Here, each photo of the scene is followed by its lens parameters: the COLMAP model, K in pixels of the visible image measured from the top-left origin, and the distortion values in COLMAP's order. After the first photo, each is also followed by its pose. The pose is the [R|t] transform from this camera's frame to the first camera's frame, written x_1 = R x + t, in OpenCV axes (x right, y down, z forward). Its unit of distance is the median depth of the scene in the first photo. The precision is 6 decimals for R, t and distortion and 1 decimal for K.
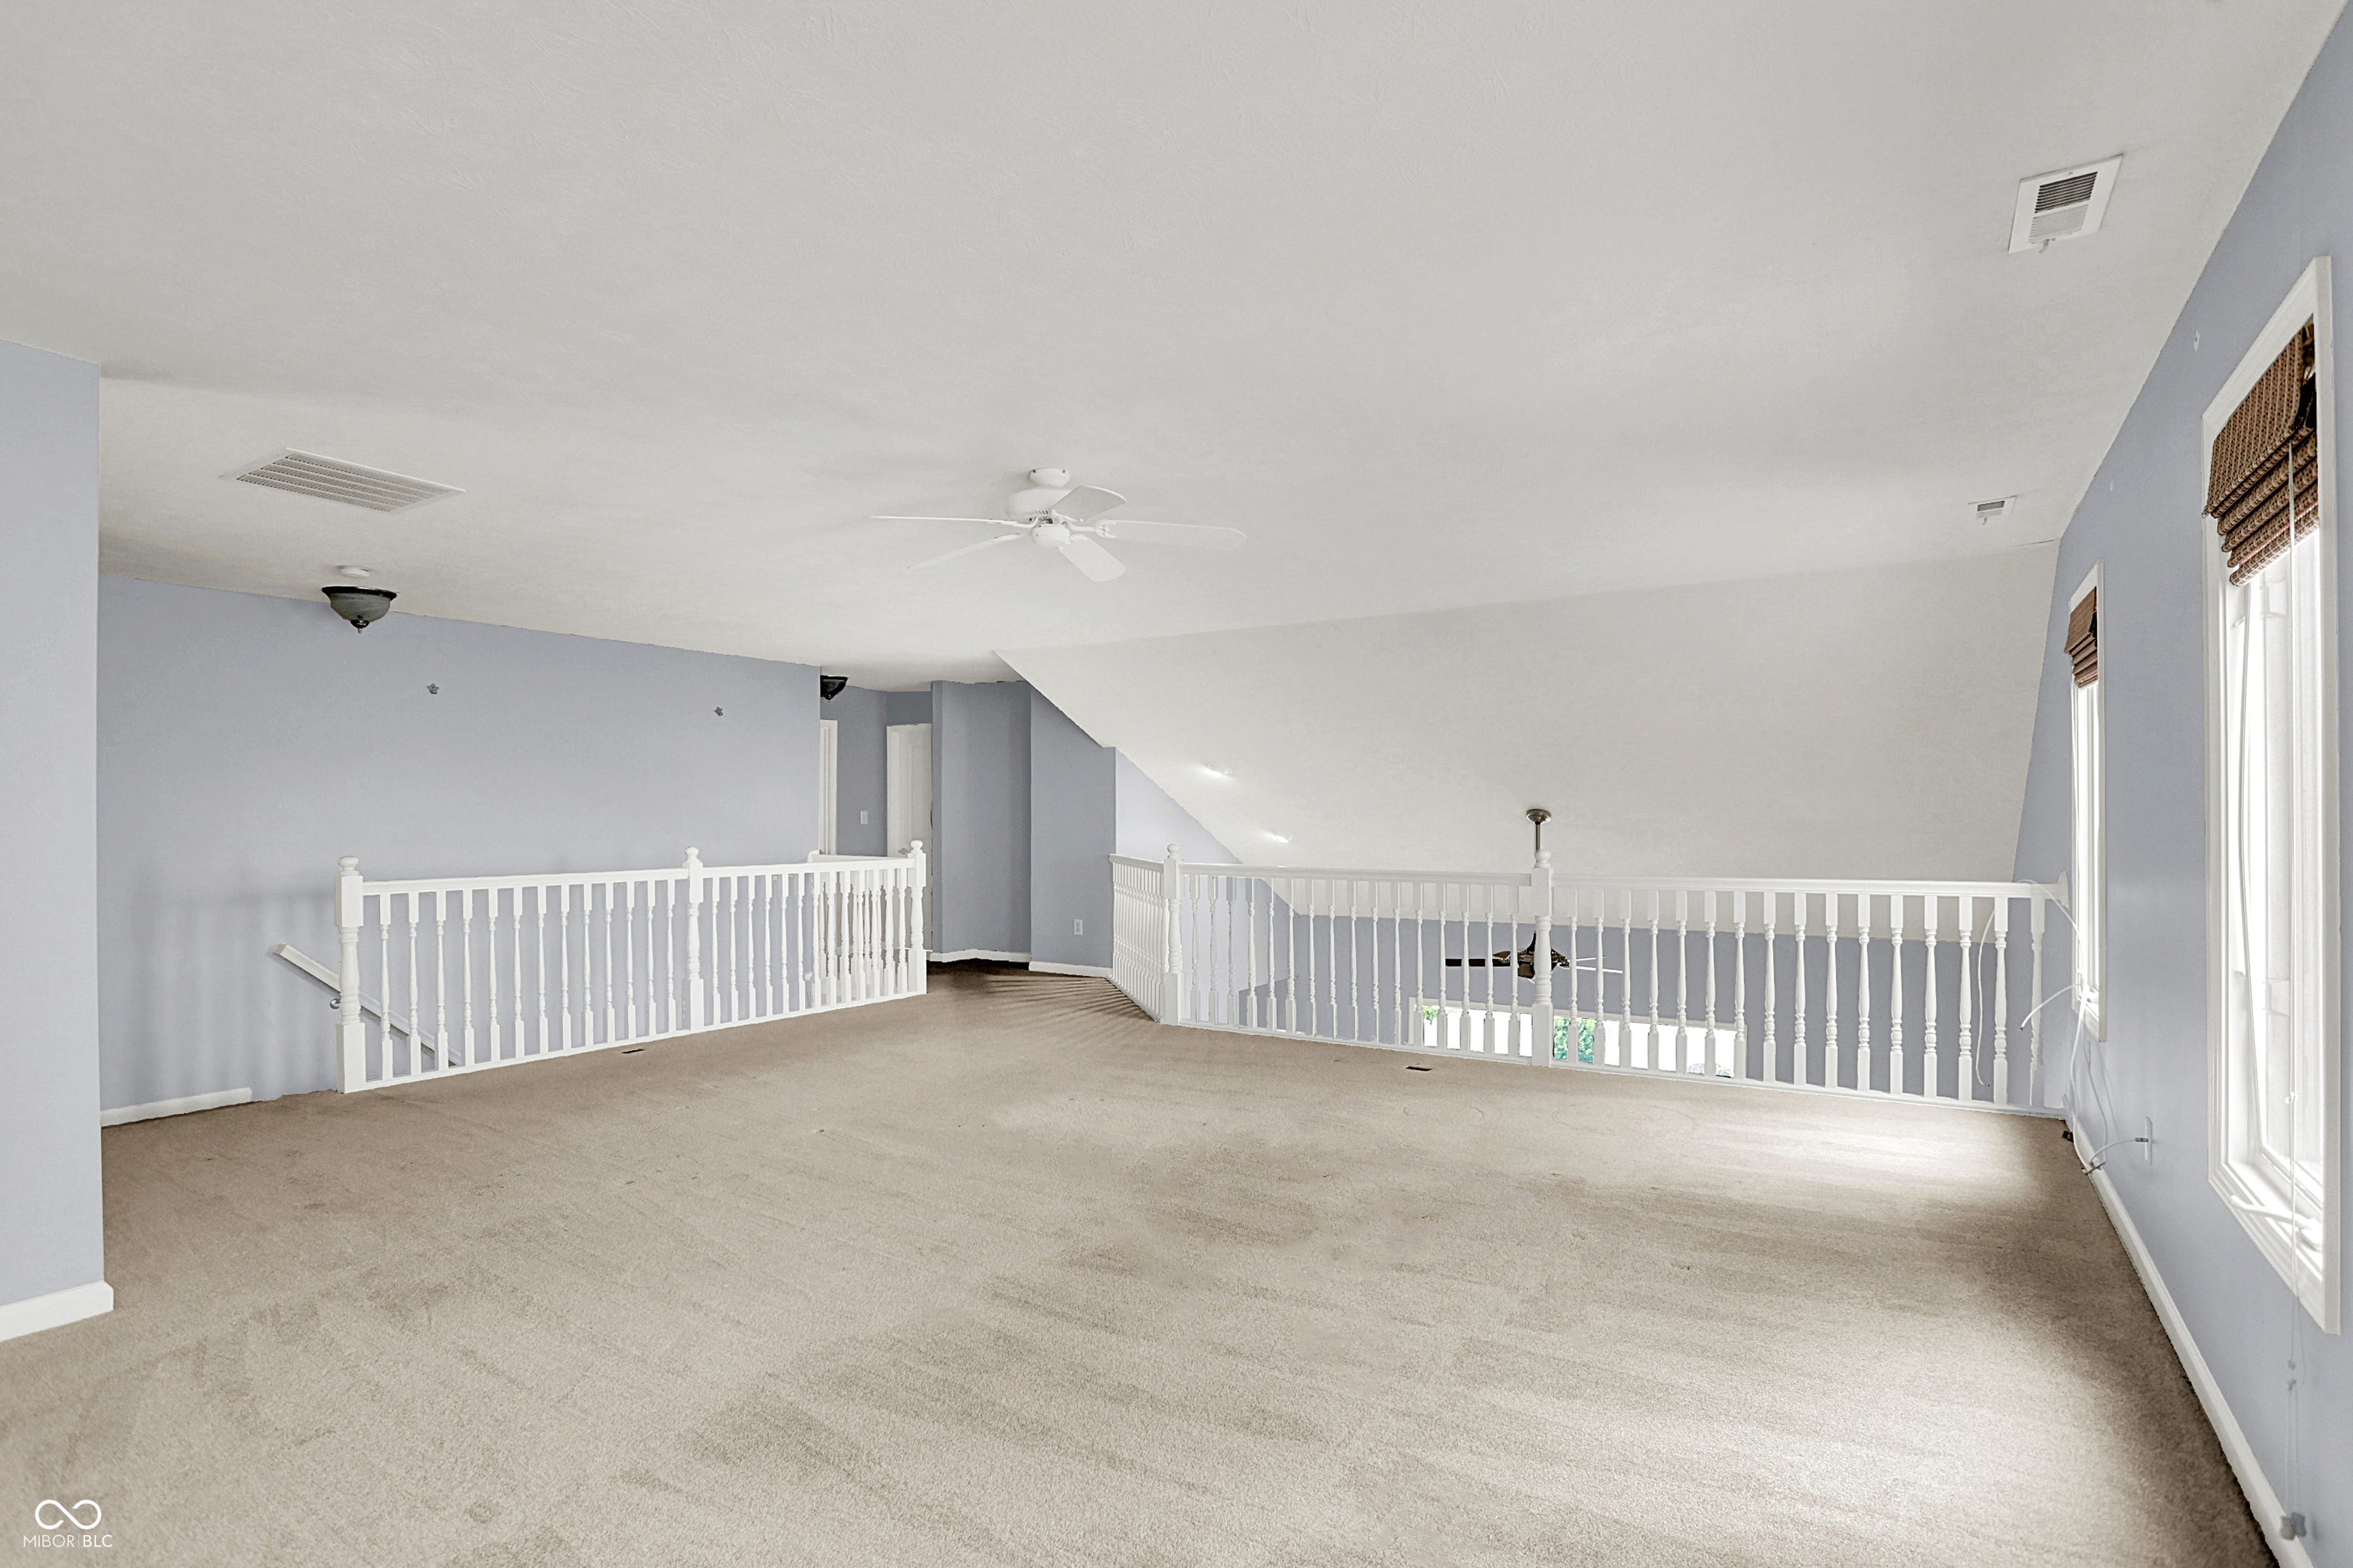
lens RADIAL K [[1180.5, 0, 1147.4], [0, 1180.5, 818.8], [0, 0, 1]] dist [-0.080732, 0.030720]
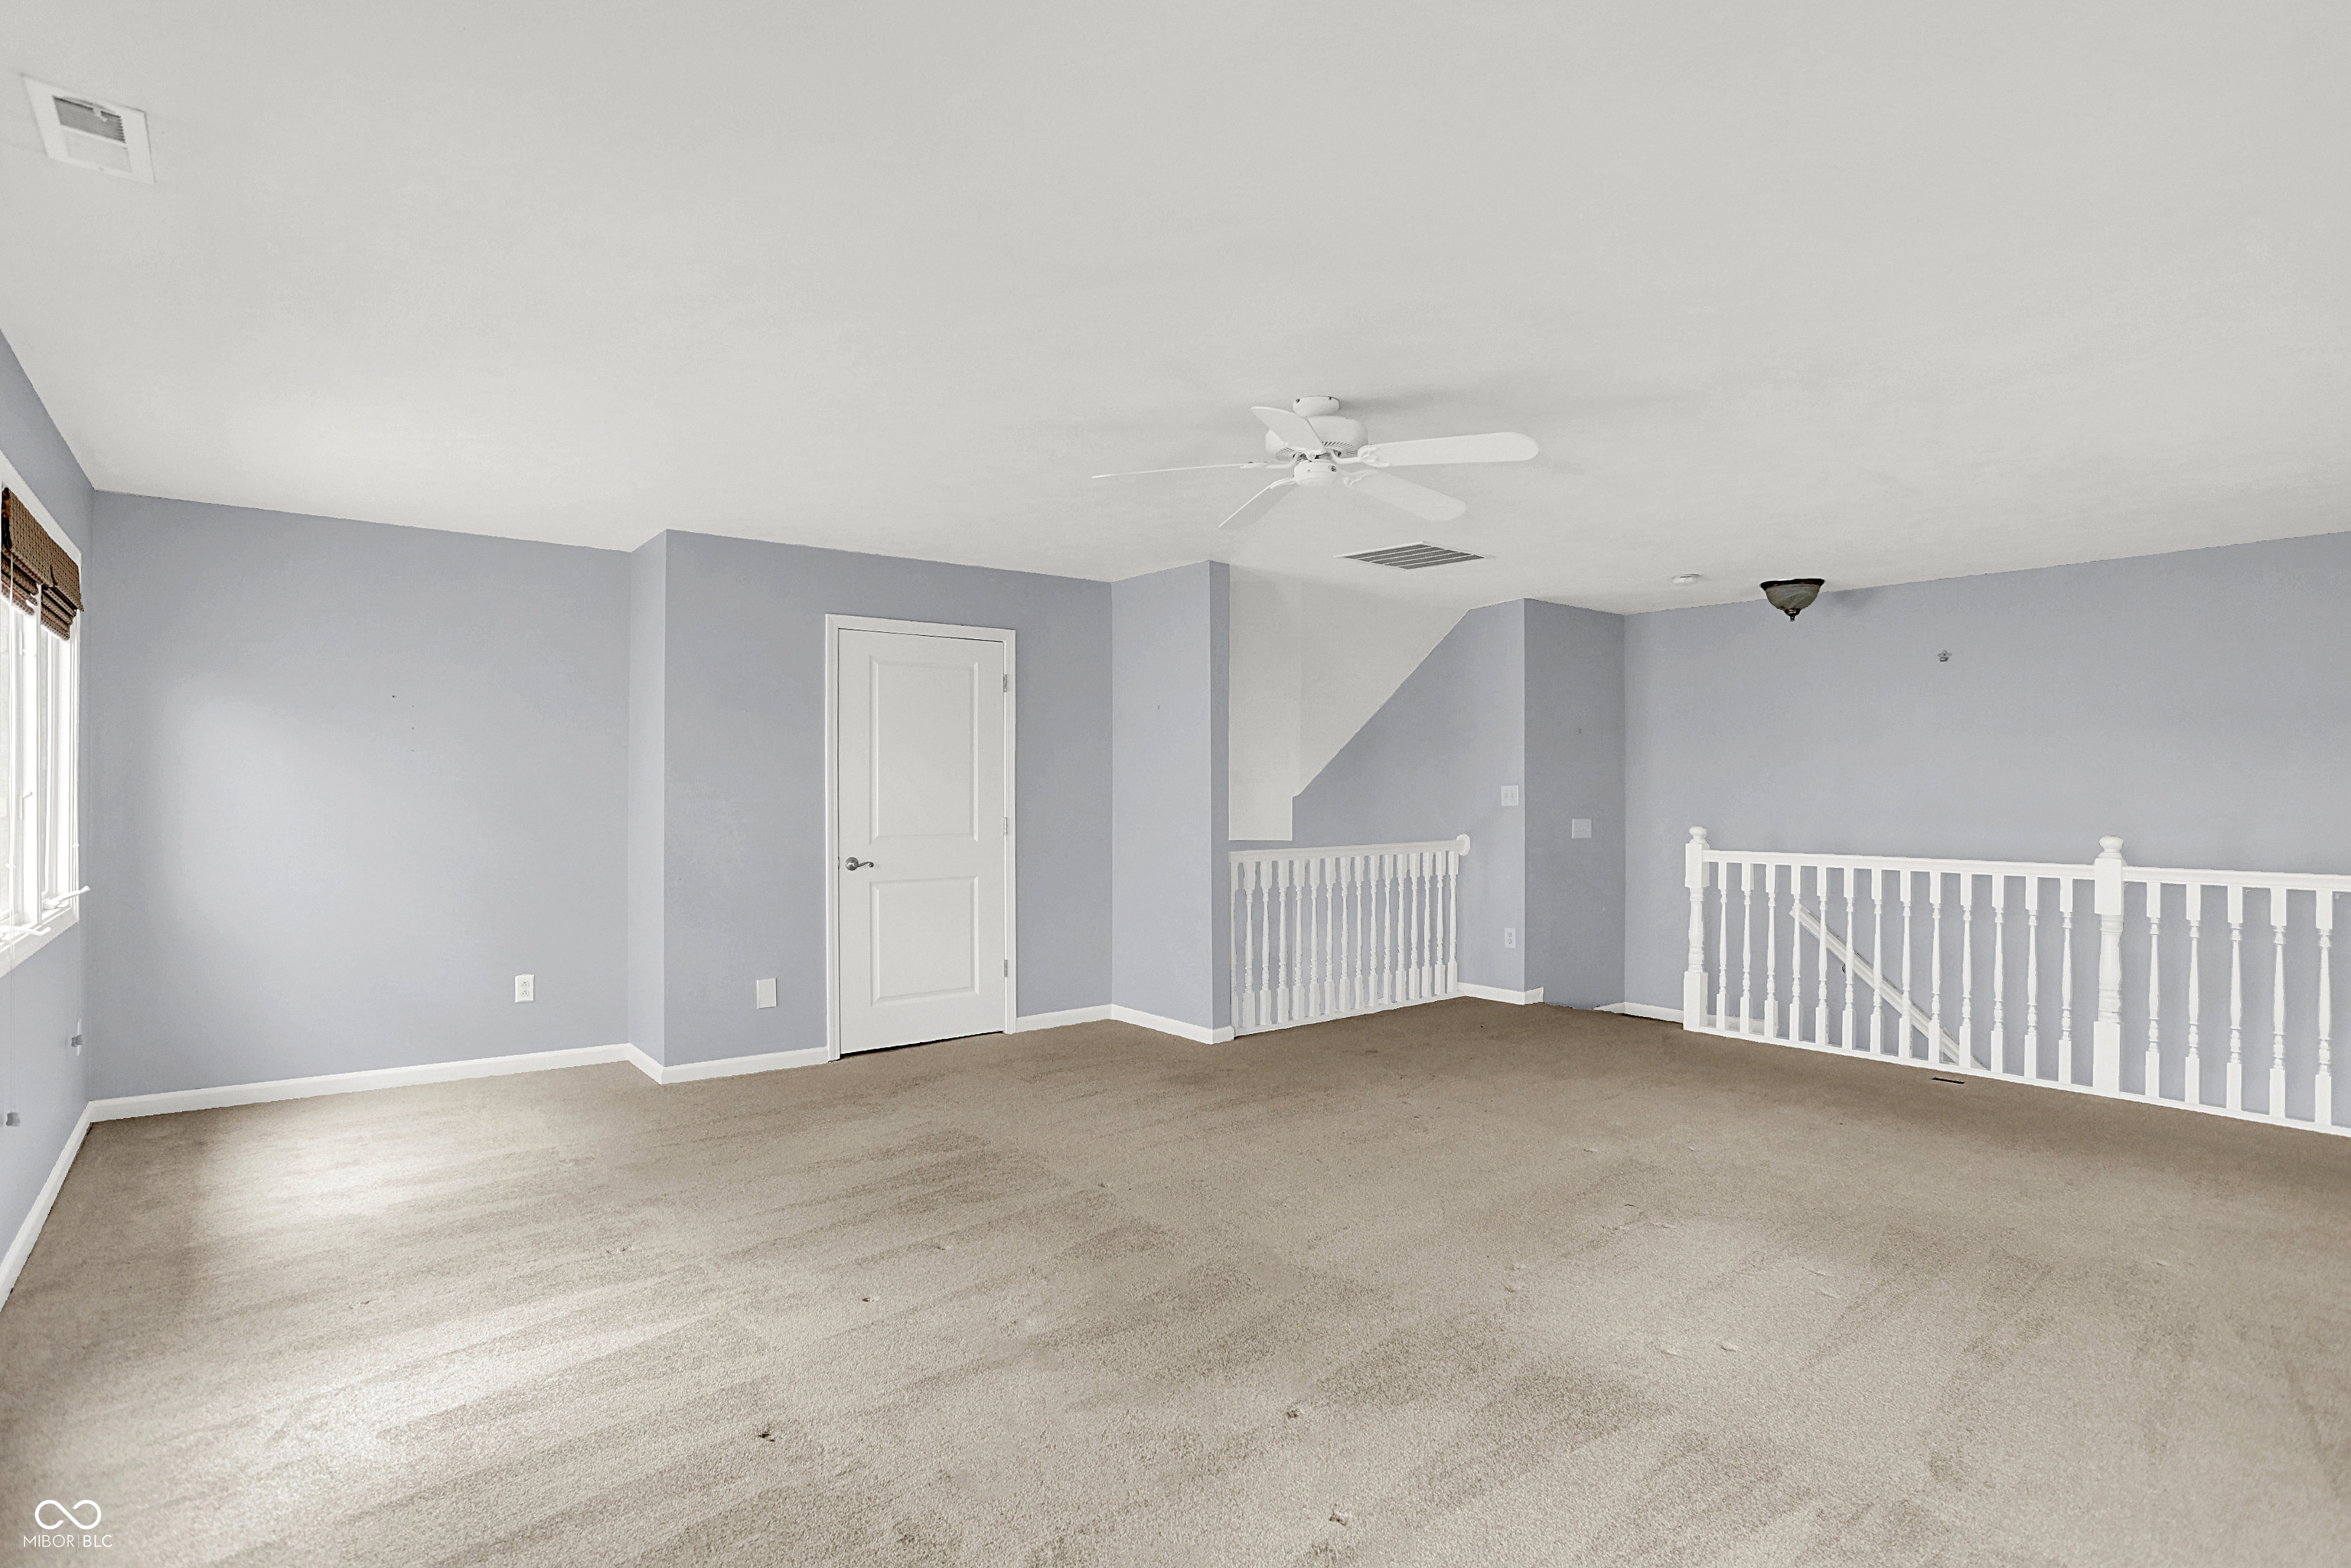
lens RADIAL K [[1179.4, 0, 1146.5], [0, 1179.4, 818.7], [0, 0, 1]] dist [-0.080732, 0.030720]
pose [[-0.315014, 0.024869, -0.948761, 0.463702], [-0.002299, 0.999634, 0.026965, -0.003931], [0.949084, 0.010675, -0.314841, 0.676551]]
